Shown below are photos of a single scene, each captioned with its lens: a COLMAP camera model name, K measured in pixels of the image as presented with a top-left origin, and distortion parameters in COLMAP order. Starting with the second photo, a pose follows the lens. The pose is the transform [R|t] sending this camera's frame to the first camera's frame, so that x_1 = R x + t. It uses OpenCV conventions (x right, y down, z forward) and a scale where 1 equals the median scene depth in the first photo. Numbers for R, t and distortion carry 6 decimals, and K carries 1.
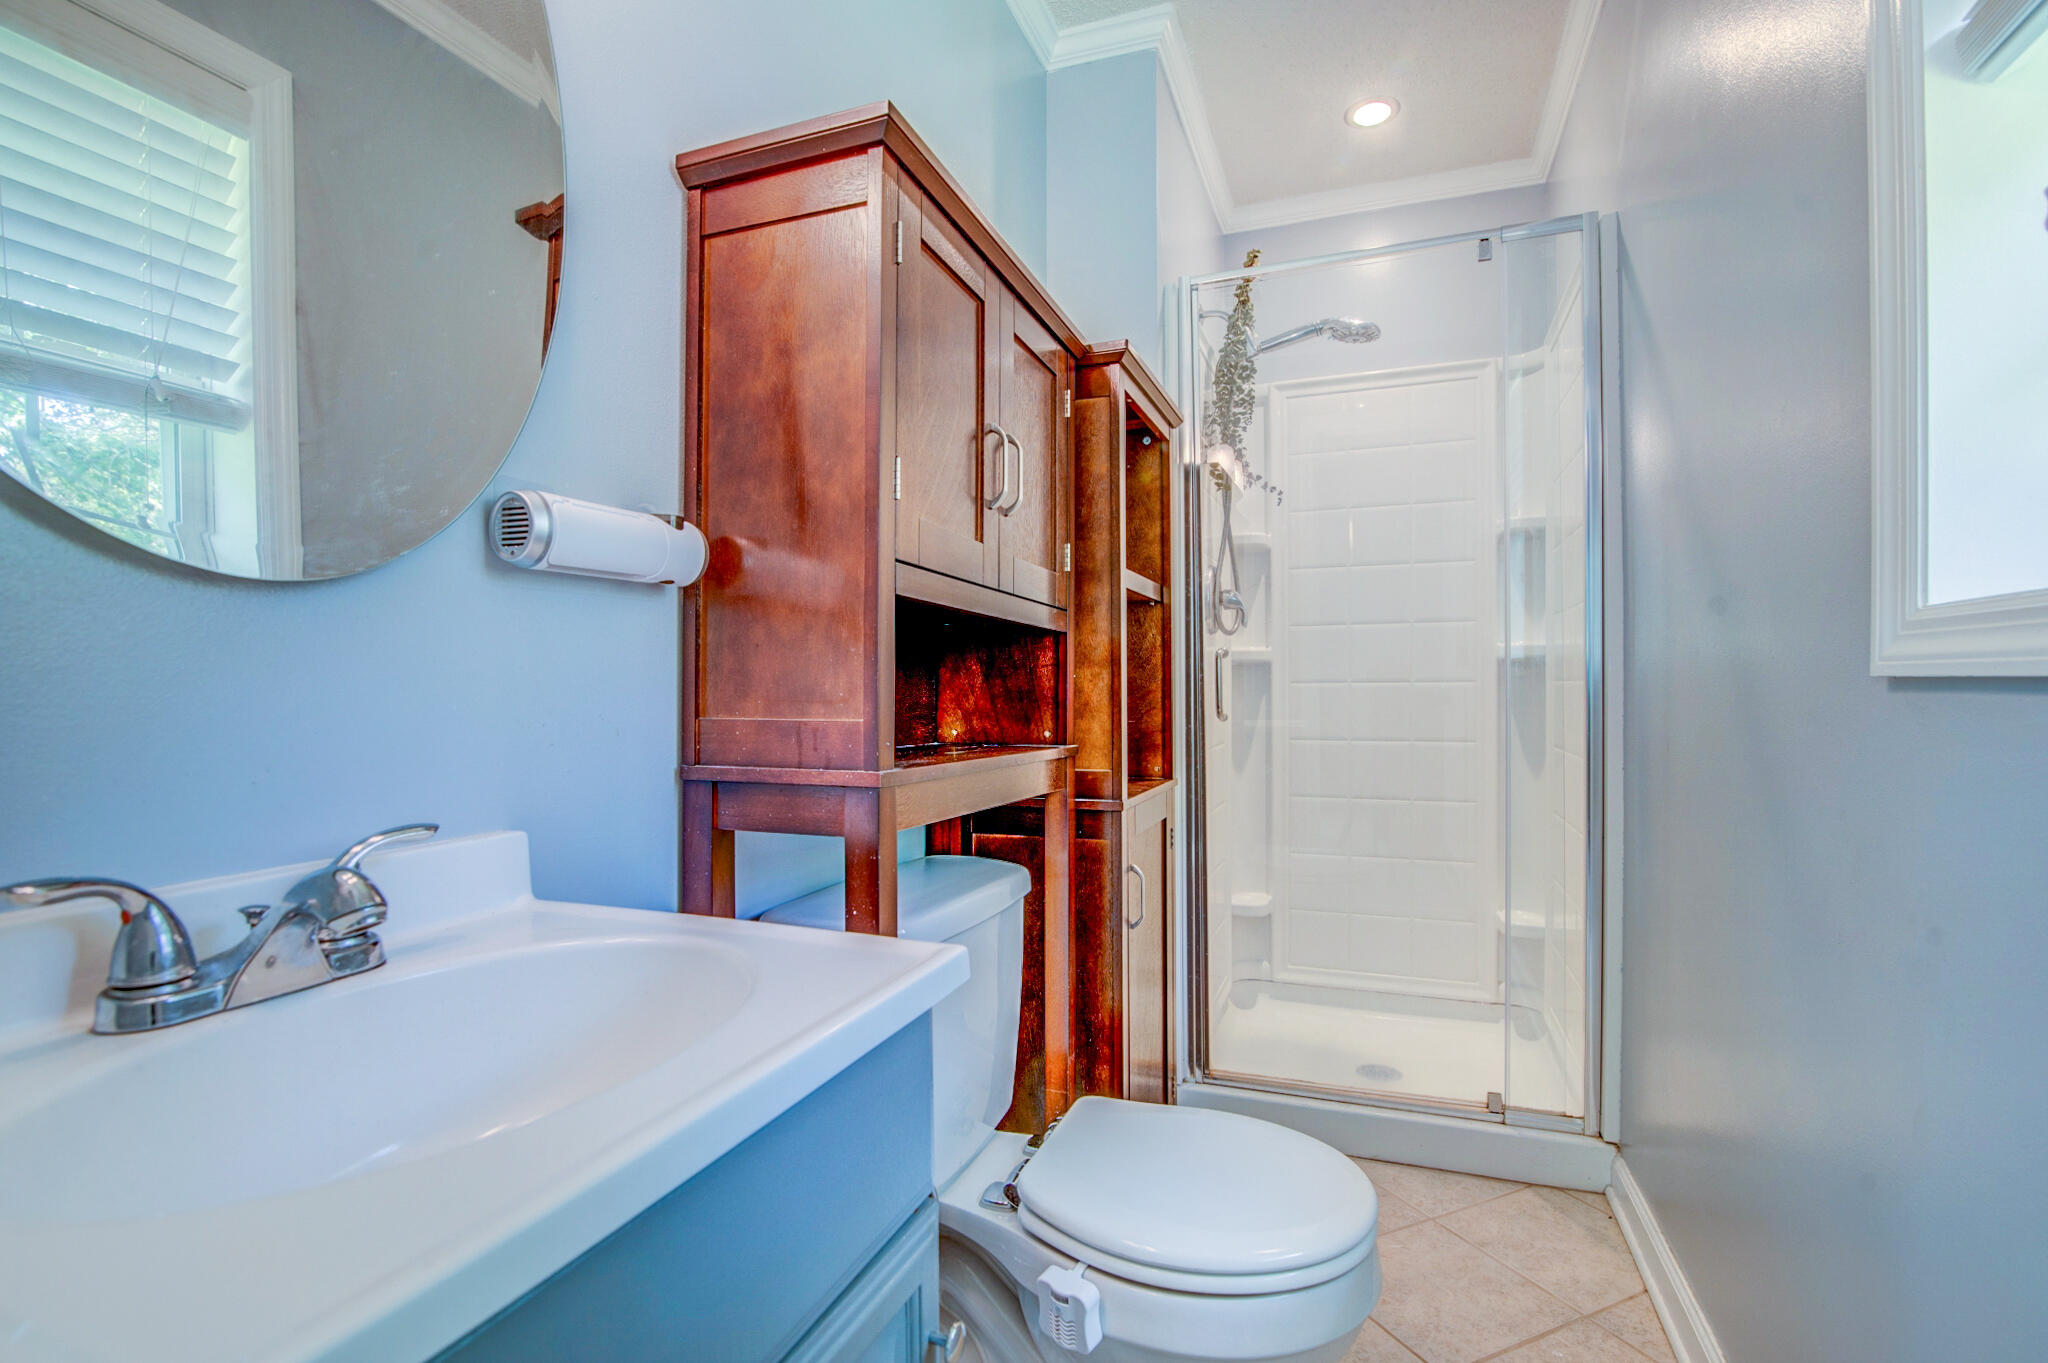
lens RADIAL K [[949.6, 0, 1013.1], [0, 949.6, 697.7], [0, 0, 1]] dist [-0.019600, 0.001376]
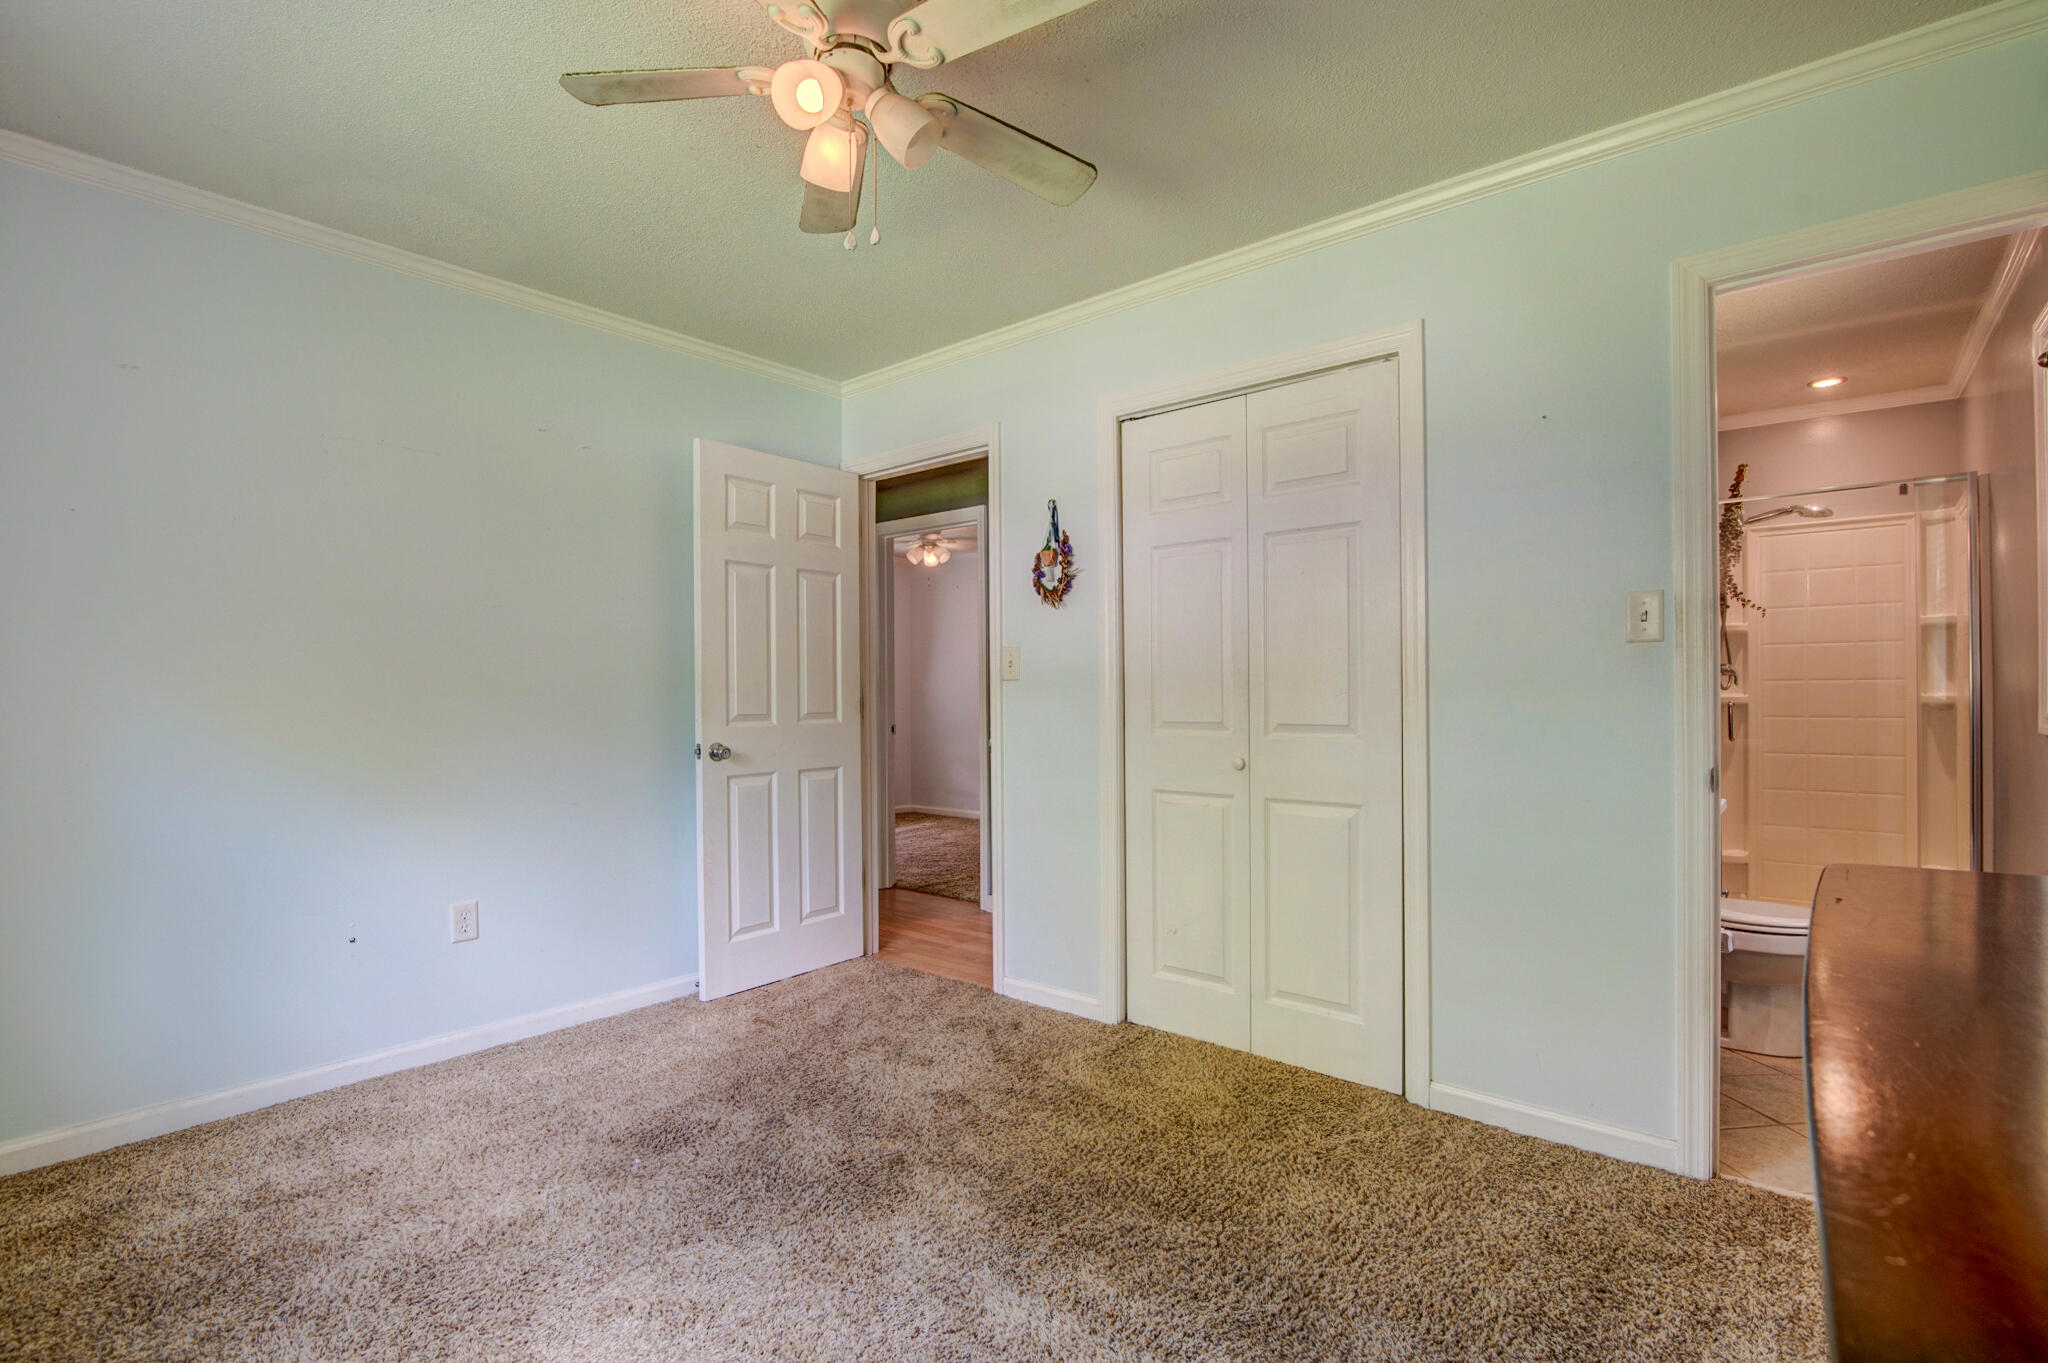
lens RADIAL K [[949.6, 0, 1013.1], [0, 949.6, 697.7], [0, 0, 1]] dist [-0.019600, 0.001376]
pose [[0.946139, 0.001314, -0.323758, -0.432759], [-0.004847, 0.999937, -0.010107, -0.028801], [0.323724, 0.011132, 0.946086, -1.001663]]
